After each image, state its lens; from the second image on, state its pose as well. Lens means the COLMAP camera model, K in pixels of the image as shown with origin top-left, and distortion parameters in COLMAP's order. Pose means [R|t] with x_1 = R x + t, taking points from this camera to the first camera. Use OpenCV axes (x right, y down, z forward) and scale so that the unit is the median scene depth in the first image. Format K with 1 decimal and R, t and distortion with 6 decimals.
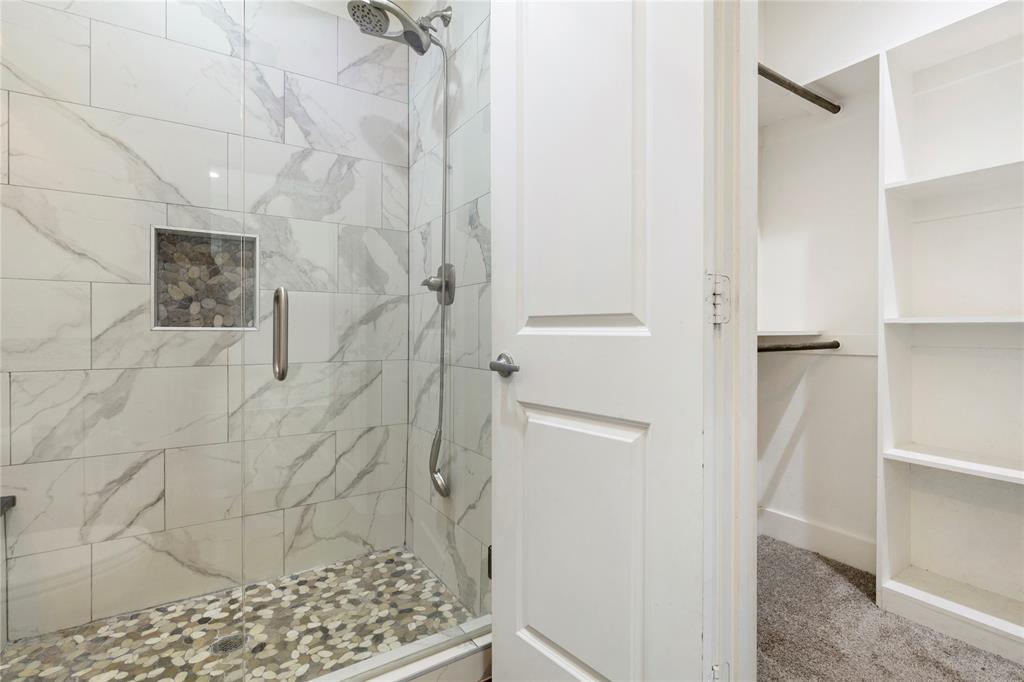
lens RADIAL K [[477.1, 0, 516.1], [0, 477.1, 333.4], [0, 0, 1]] dist [-0.003773, -0.000531]
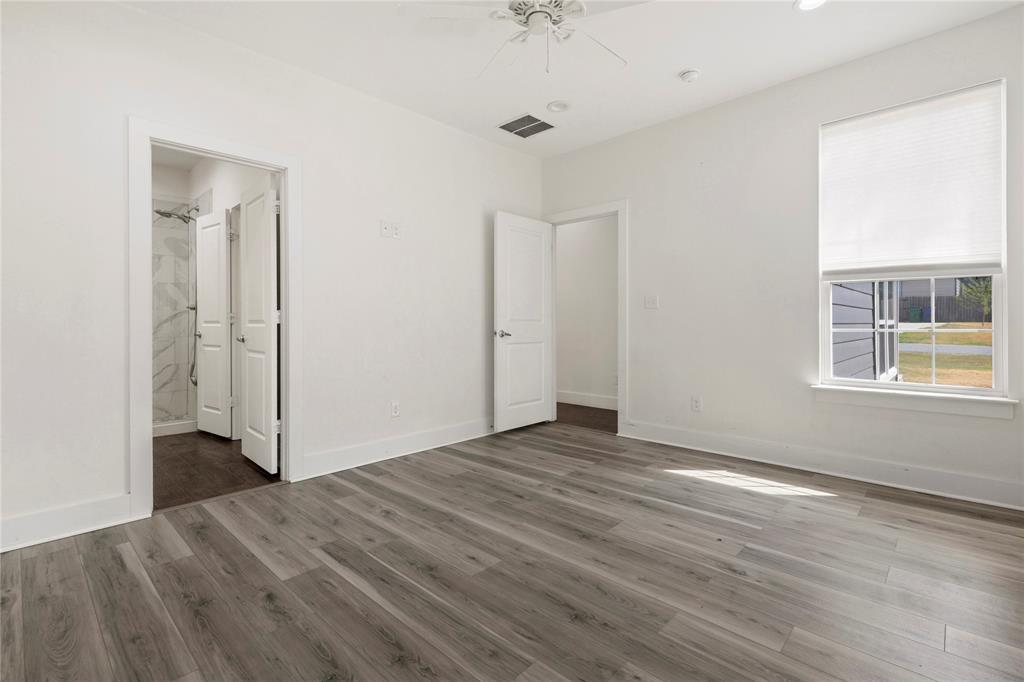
lens RADIAL K [[470.2, 0, 513.3], [0, 470.2, 329.7], [0, 0, 1]] dist [-0.001206, -0.000151]
pose [[0.973418, -0.004935, 0.228985, 1.065694], [0.004583, 0.999987, 0.002067, 0.024315], [-0.228992, -0.000963, 0.973428, -2.166952]]
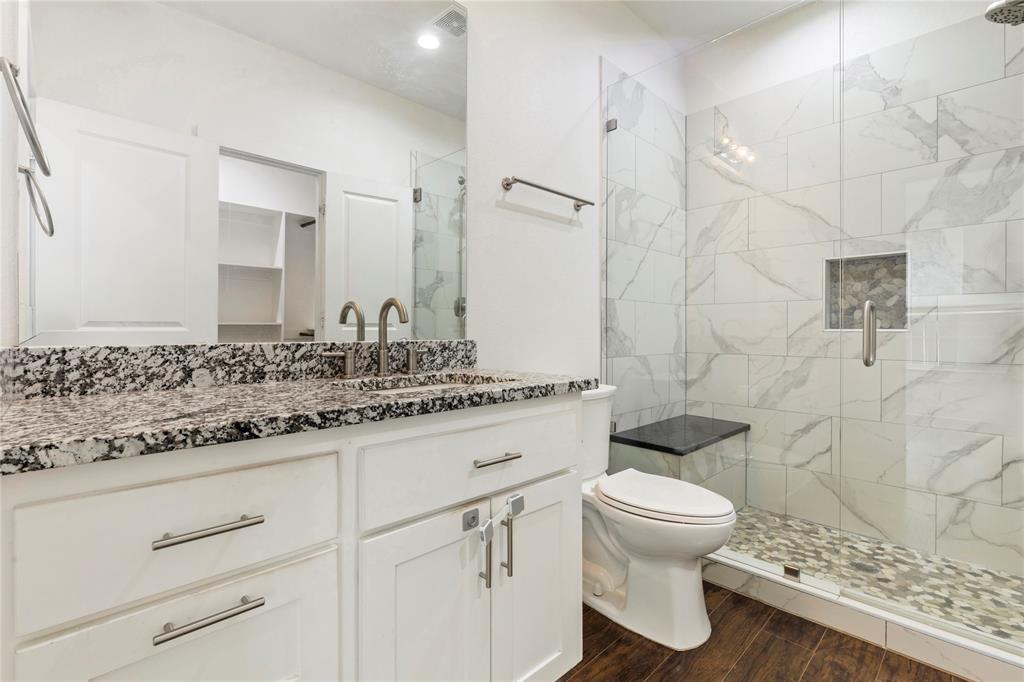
lens RADIAL K [[470.2, 0, 513.3], [0, 470.2, 329.7], [0, 0, 1]] dist [-0.001206, -0.000151]
pose [[0.210055, -0.004593, -0.977679, 0.416297], [-0.007315, 0.999954, -0.006269, 0.003743], [0.977662, 0.008468, 0.210011, -0.208050]]
